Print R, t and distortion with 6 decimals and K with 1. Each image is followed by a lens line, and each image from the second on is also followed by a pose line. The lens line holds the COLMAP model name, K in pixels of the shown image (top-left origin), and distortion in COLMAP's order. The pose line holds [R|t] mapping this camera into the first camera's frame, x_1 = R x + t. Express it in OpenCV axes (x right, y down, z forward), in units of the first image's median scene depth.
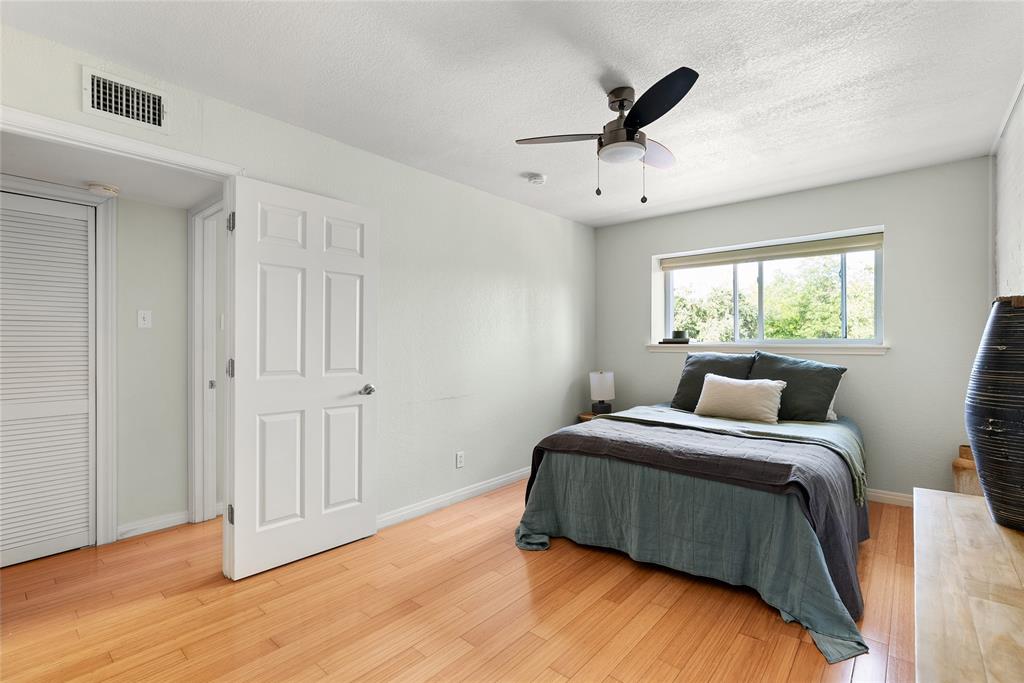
lens RADIAL K [[461.8, 0, 511.1], [0, 461.8, 350.6], [0, 0, 1]] dist [-0.000787, -0.000113]
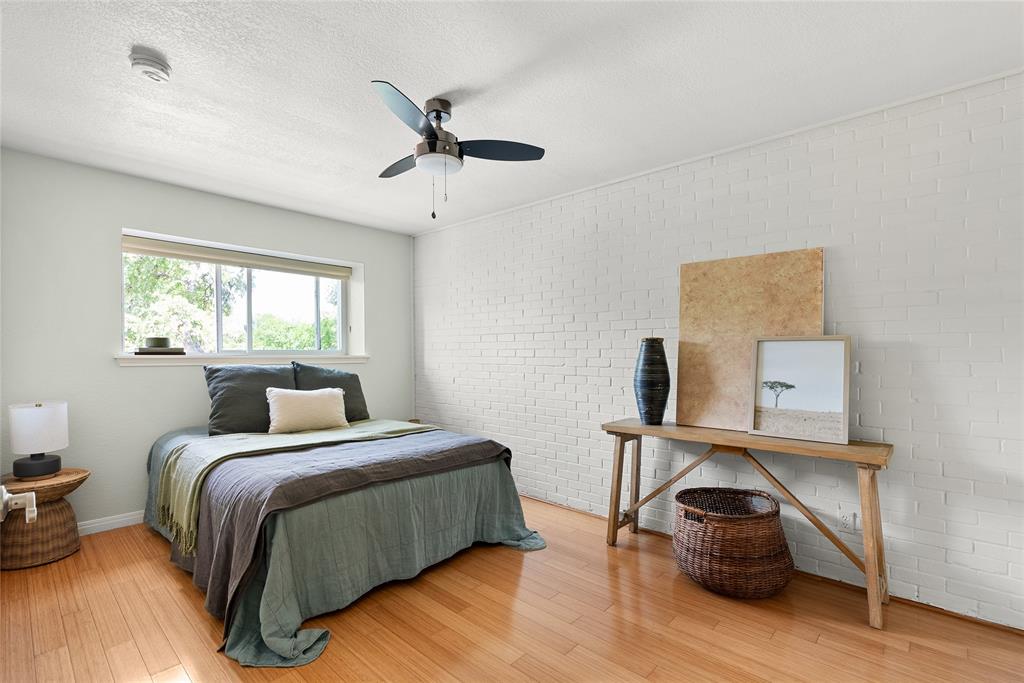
lens RADIAL K [[476.8, 0, 512.0], [0, 476.8, 341.5], [0, 0, 1]] dist [0.011748, 0.000056]
pose [[0.034177, 0.022753, 0.999157, -0.536030], [0.012147, 0.999658, -0.023180, -0.014939], [-0.999342, 0.012929, 0.033889, 0.533455]]
